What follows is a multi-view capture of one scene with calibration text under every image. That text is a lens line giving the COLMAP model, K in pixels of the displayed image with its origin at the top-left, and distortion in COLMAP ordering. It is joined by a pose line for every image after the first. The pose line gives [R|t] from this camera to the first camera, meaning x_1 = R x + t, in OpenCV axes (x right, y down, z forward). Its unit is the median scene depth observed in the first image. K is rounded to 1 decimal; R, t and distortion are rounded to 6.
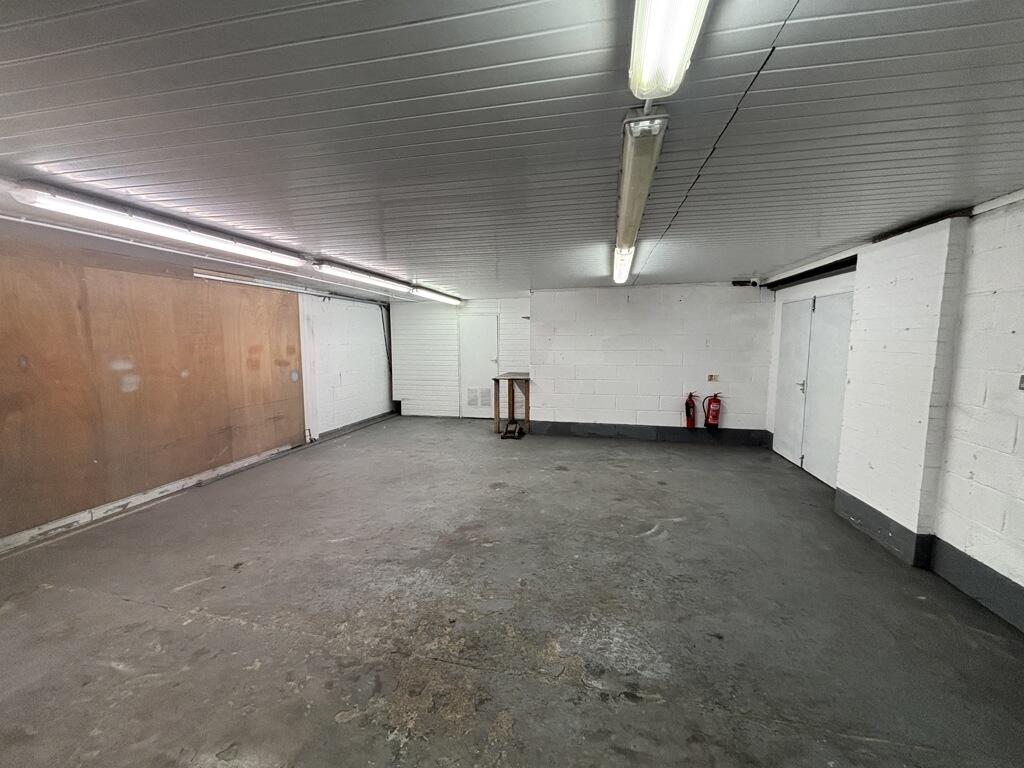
lens RADIAL K [[413.8, 0, 511.7], [0, 413.8, 388.7], [0, 0, 1]] dist [0.008836, -0.000414]
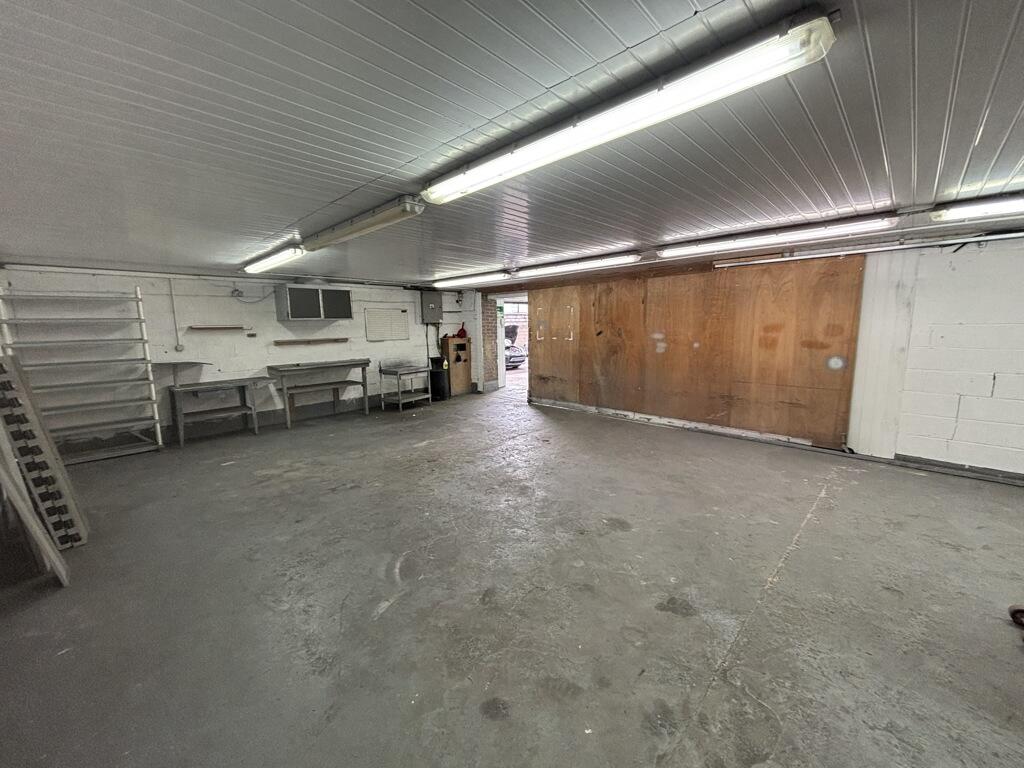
lens RADIAL K [[413.8, 0, 510.6], [0, 413.8, 381.2], [0, 0, 1]] dist [0.008836, -0.000414]
pose [[-0.537304, 0.130658, -0.833207, 0.644480], [-0.081534, 0.975253, 0.205511, -0.144590], [0.839439, 0.178356, -0.513354, 1.178278]]
